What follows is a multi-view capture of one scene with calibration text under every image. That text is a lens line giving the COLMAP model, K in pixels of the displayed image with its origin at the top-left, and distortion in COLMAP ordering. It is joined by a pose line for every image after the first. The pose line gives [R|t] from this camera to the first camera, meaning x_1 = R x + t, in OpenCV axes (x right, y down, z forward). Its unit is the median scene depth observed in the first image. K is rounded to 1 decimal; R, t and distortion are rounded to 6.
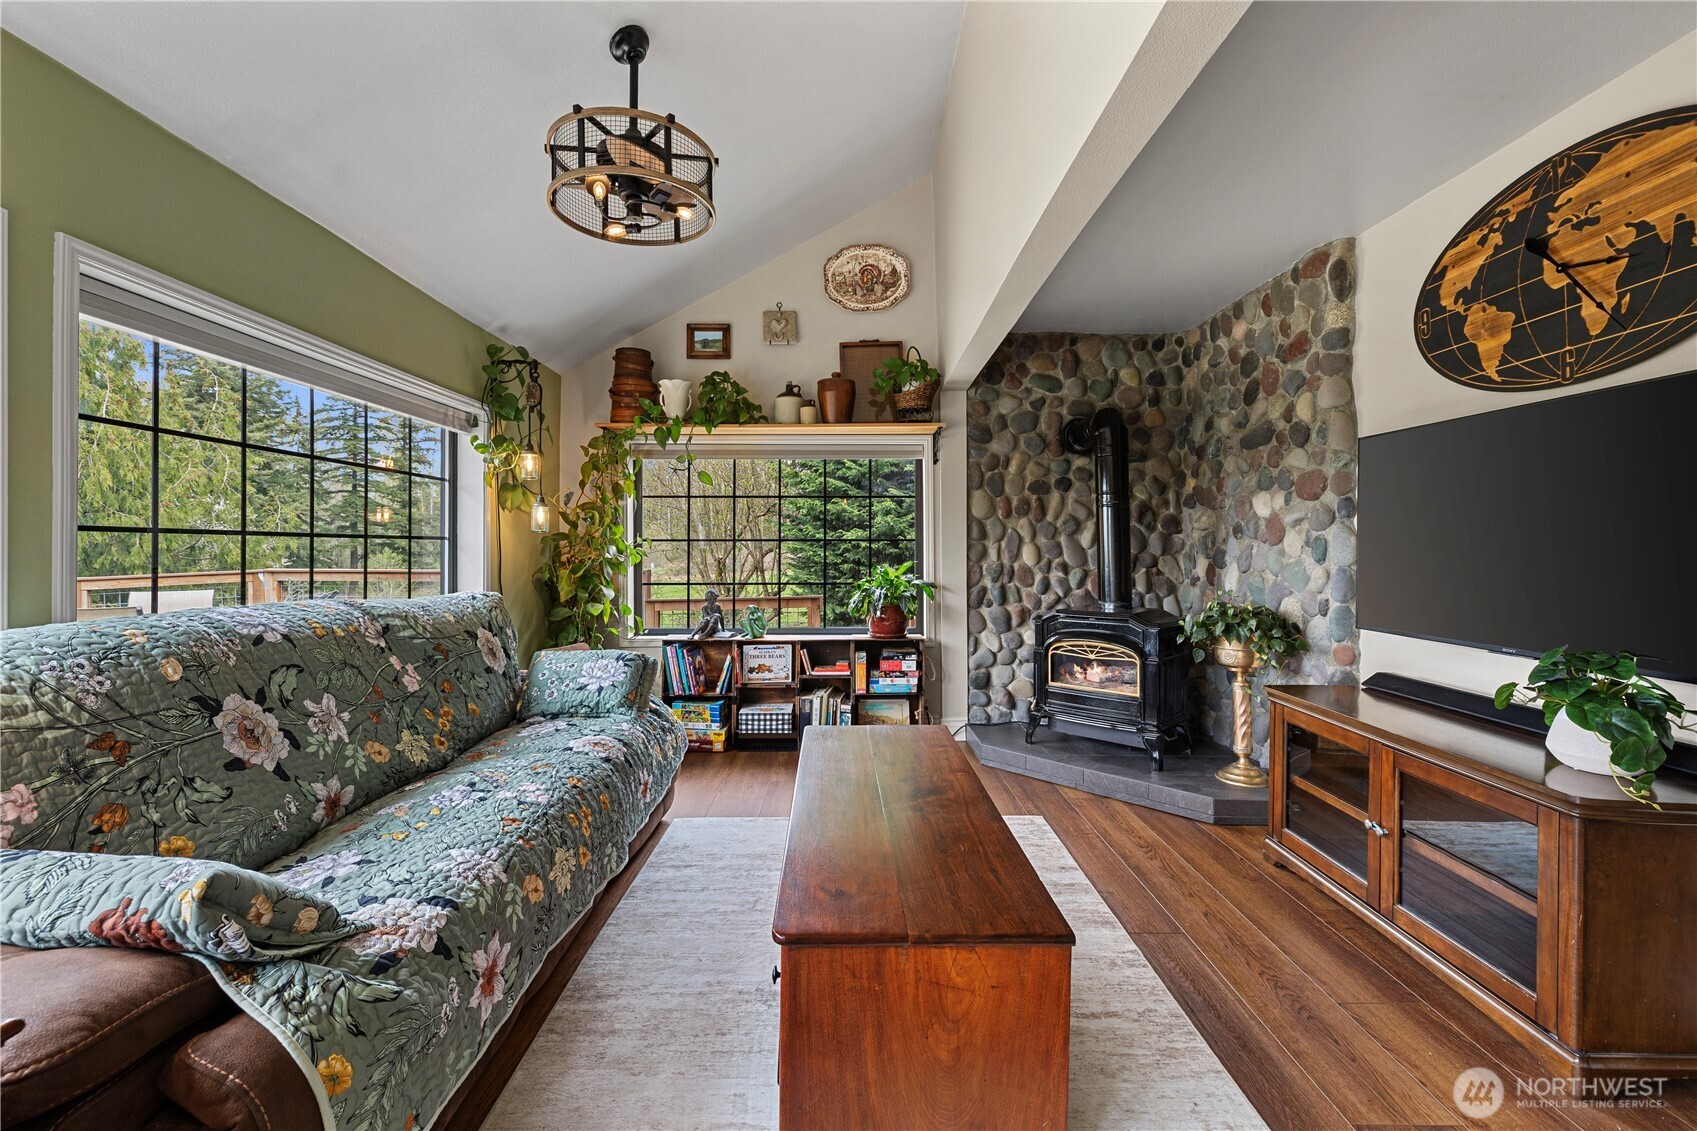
lens RADIAL K [[718.8, 0, 871.4], [0, 718.8, 544.1], [0, 0, 1]] dist [0.003630, 0.000595]
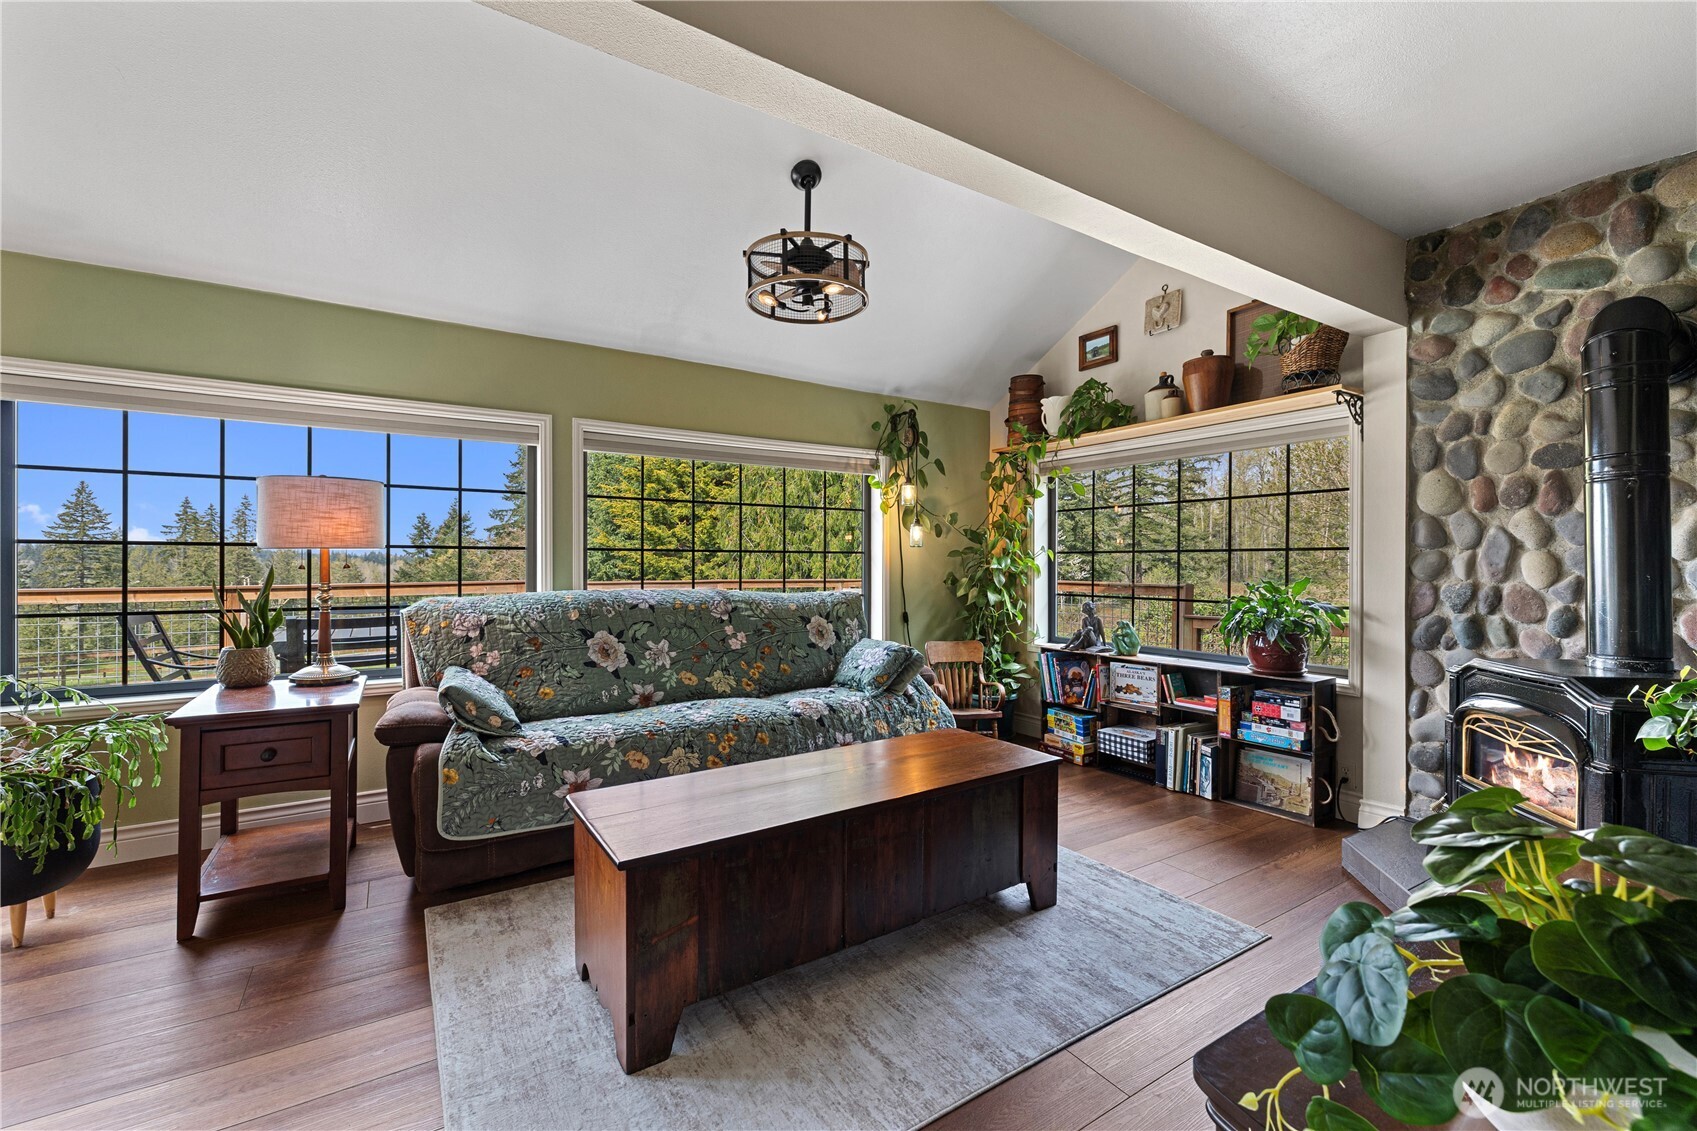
lens RADIAL K [[718.8, 0, 837.0], [0, 718.8, 567.0], [0, 0, 1]] dist [0.003630, 0.000595]
pose [[0.525729, 0.006337, -0.850628, 0.429676], [0.003083, 0.999951, 0.009355, 0.004856], [0.850646, -0.007541, 0.525684, 0.185148]]
